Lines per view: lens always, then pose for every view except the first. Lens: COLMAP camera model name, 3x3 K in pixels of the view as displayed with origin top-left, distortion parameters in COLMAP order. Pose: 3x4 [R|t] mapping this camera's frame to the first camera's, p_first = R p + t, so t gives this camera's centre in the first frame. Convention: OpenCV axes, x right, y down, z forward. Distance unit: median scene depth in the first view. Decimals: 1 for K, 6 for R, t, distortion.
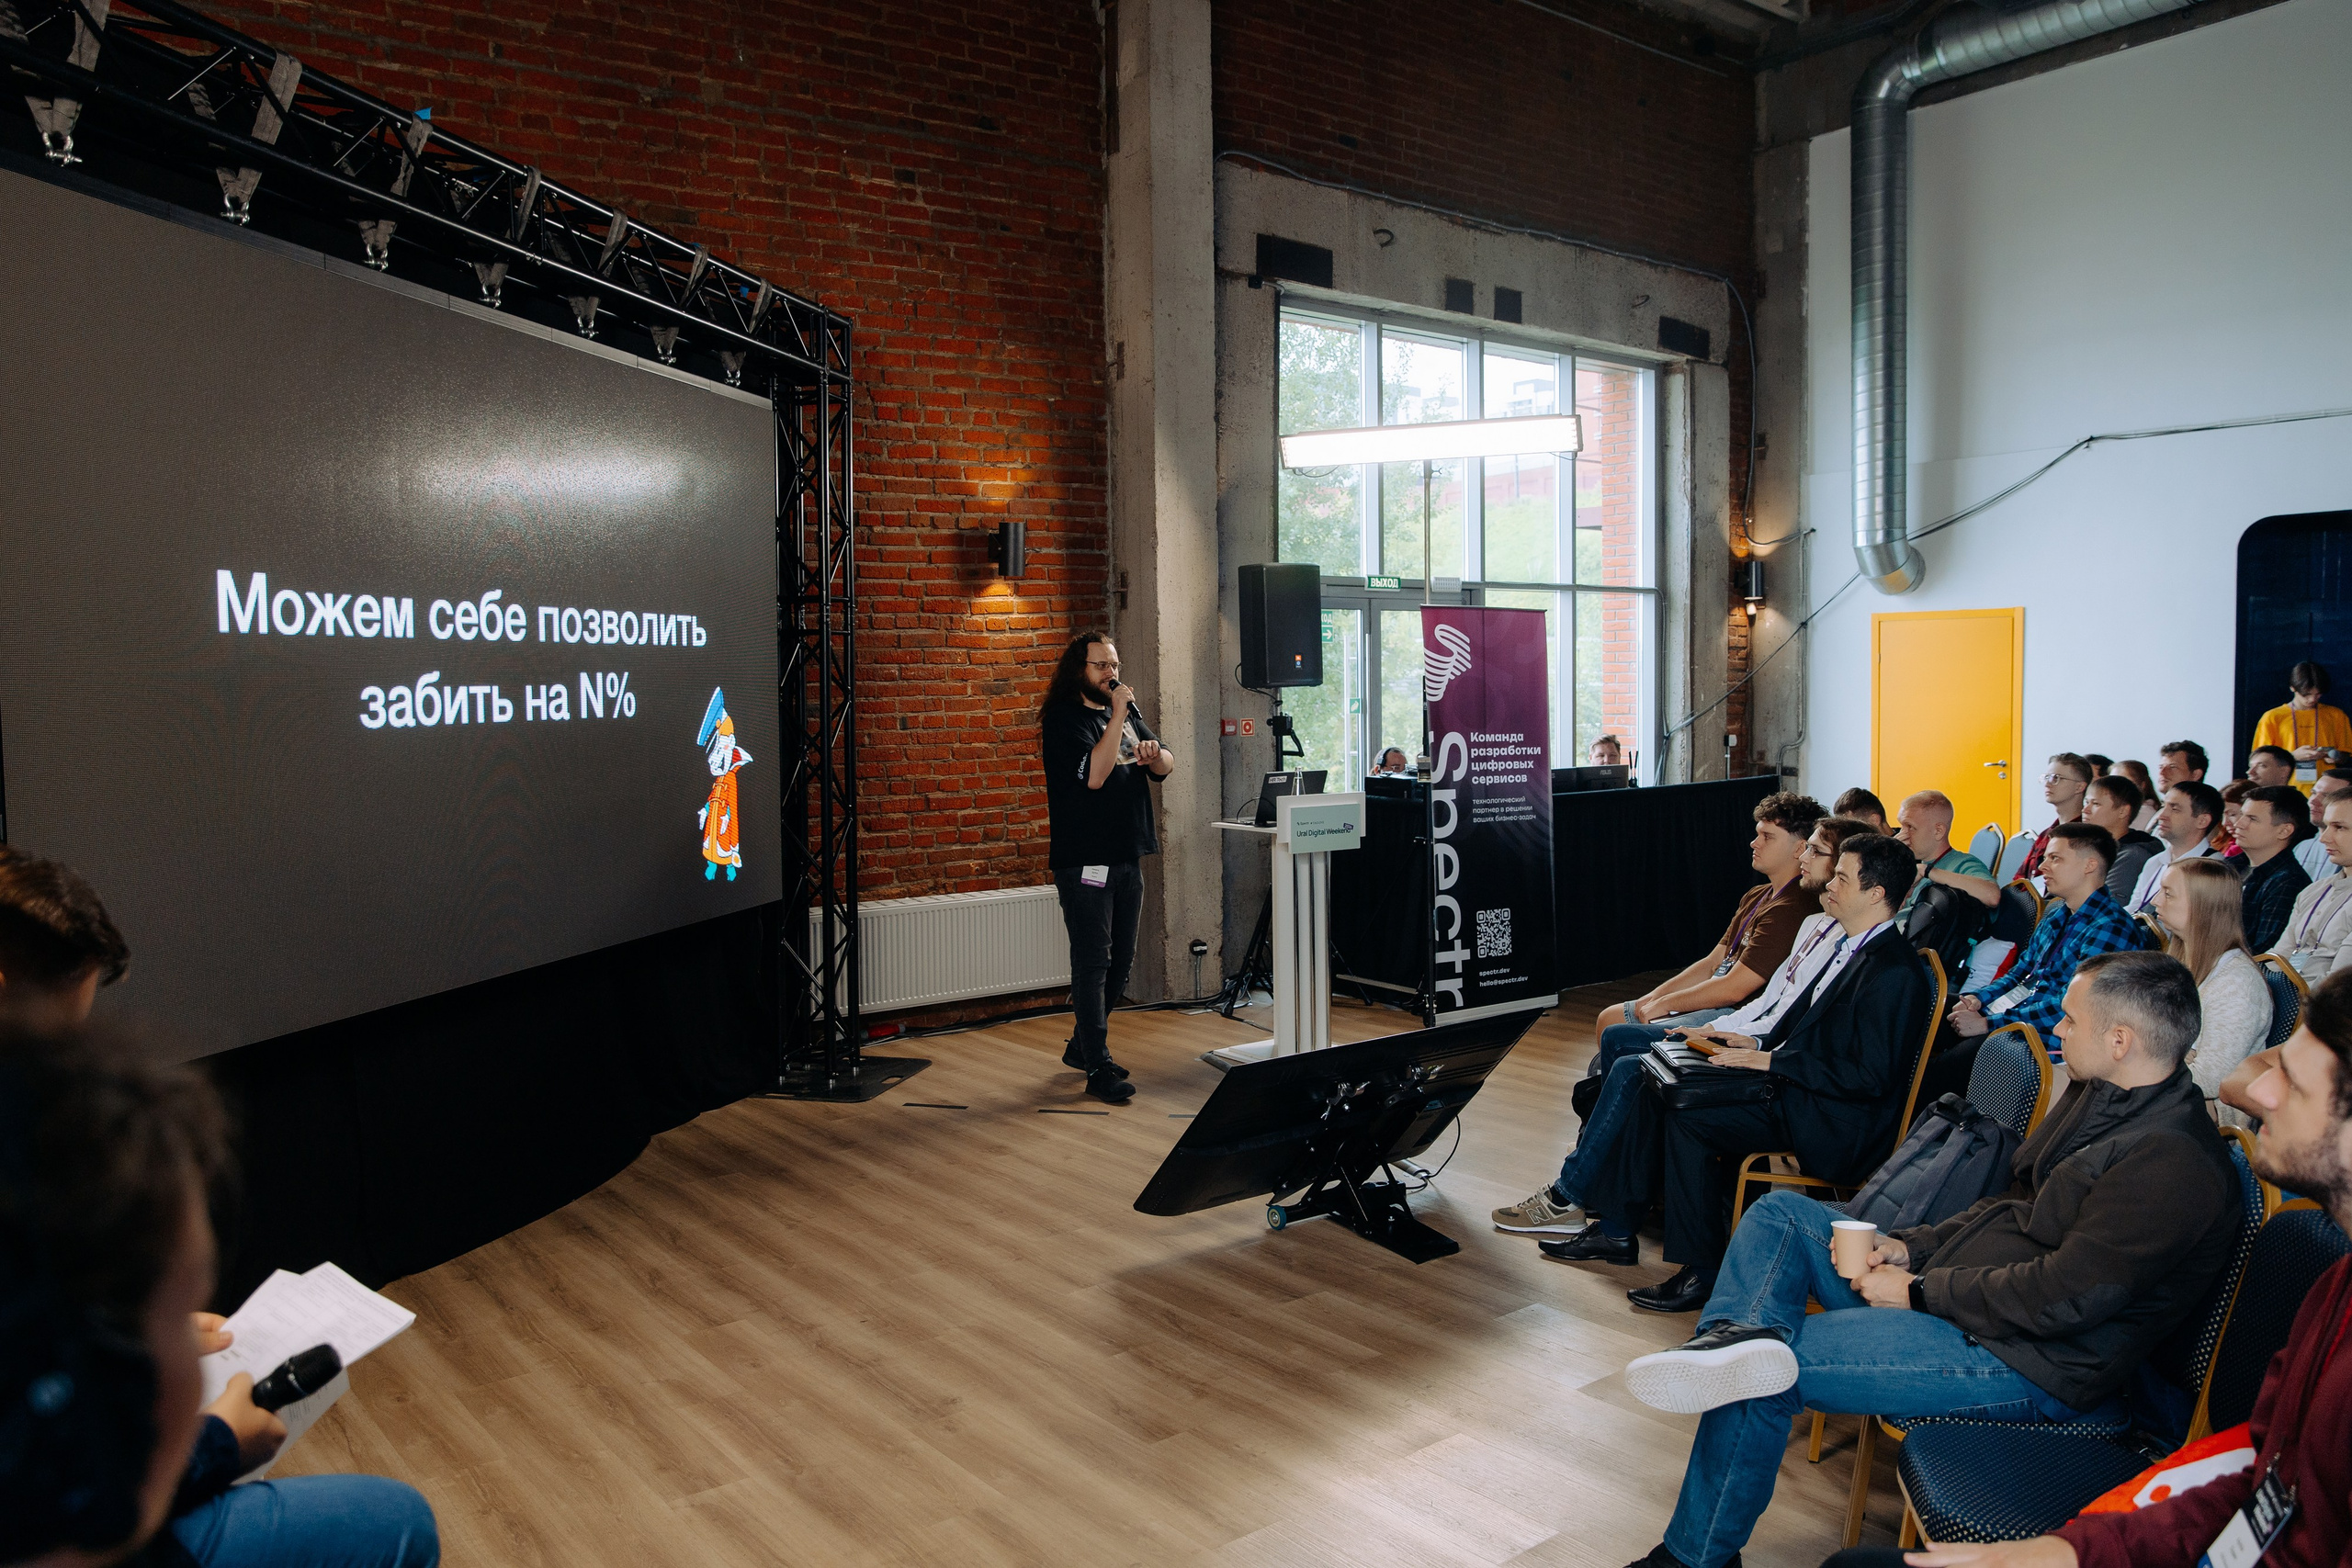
lens RADIAL K [[1718.4, 0, 1176.4], [0, 1718.4, 781.3], [0, 0, 1]] dist [-0.005749, 0.004238]
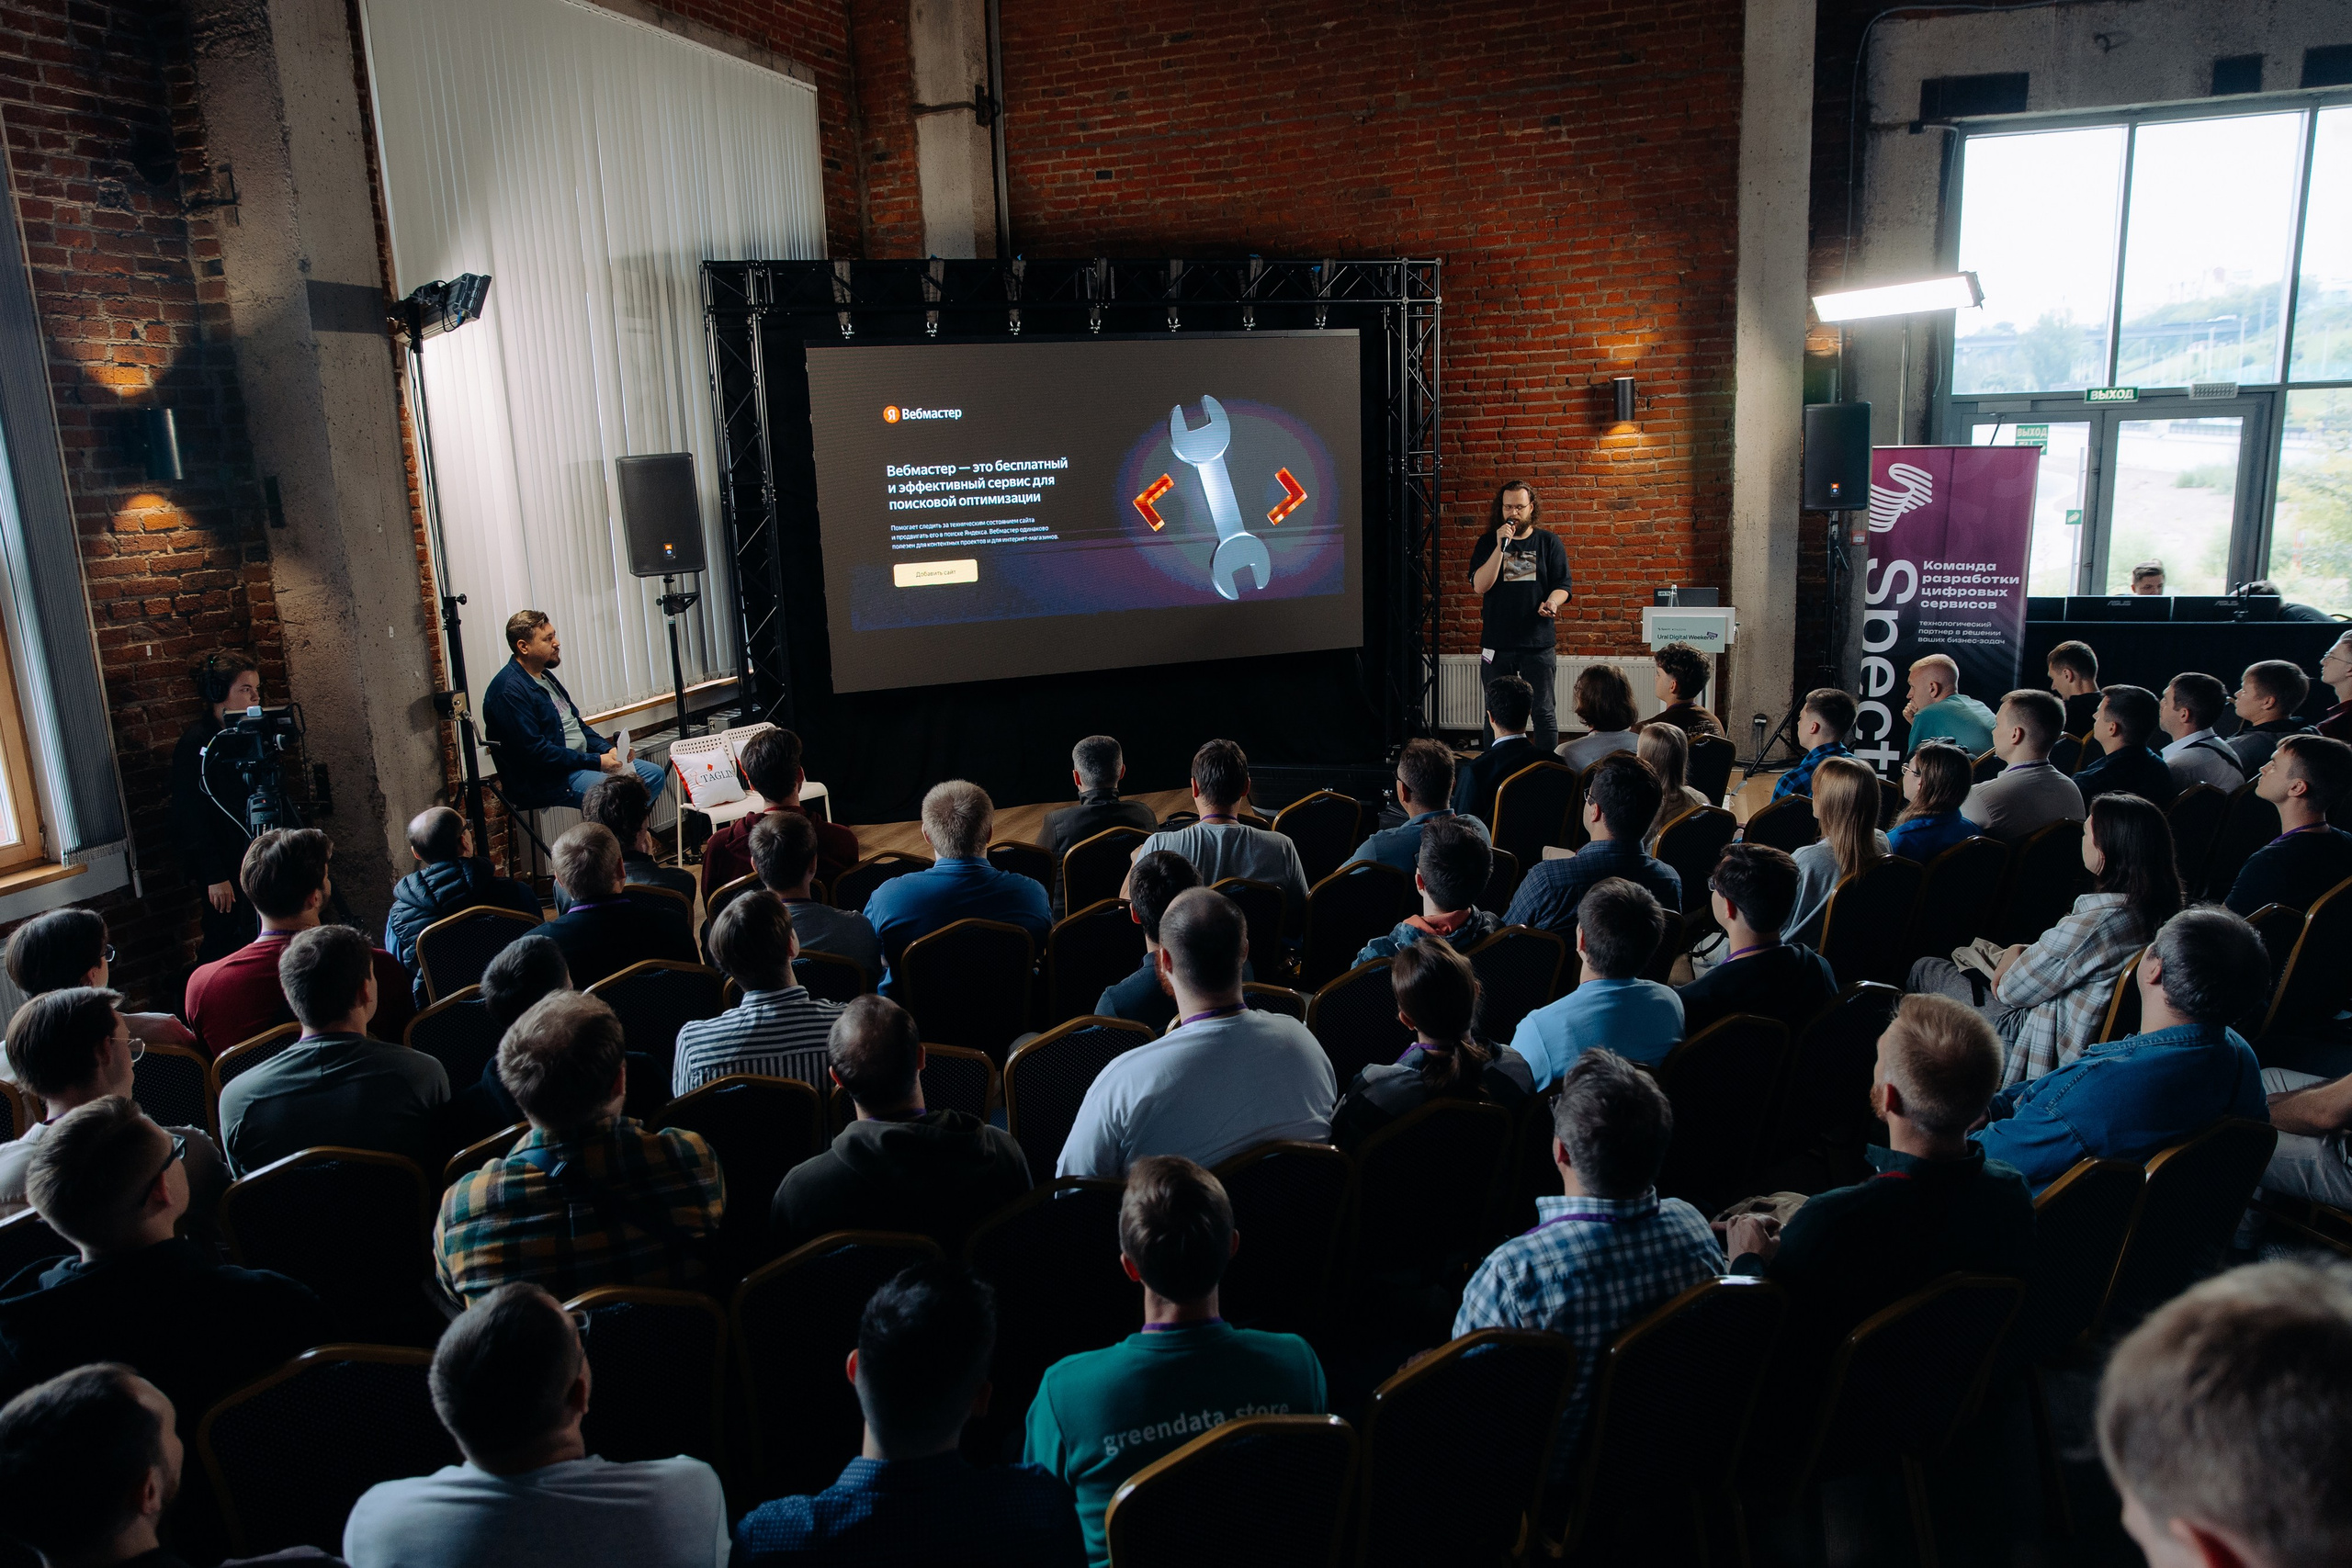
lens RADIAL K [[1649.4, 0, 1176.7], [0, 1649.4, 782.7], [0, 0, 1]] dist [0.003786, 0.008409]
pose [[0.570257, 0.168158, -0.804071, 0.780748], [-0.022102, 0.981610, 0.189612, -0.079559], [0.821169, -0.090356, 0.563487, -0.019081]]
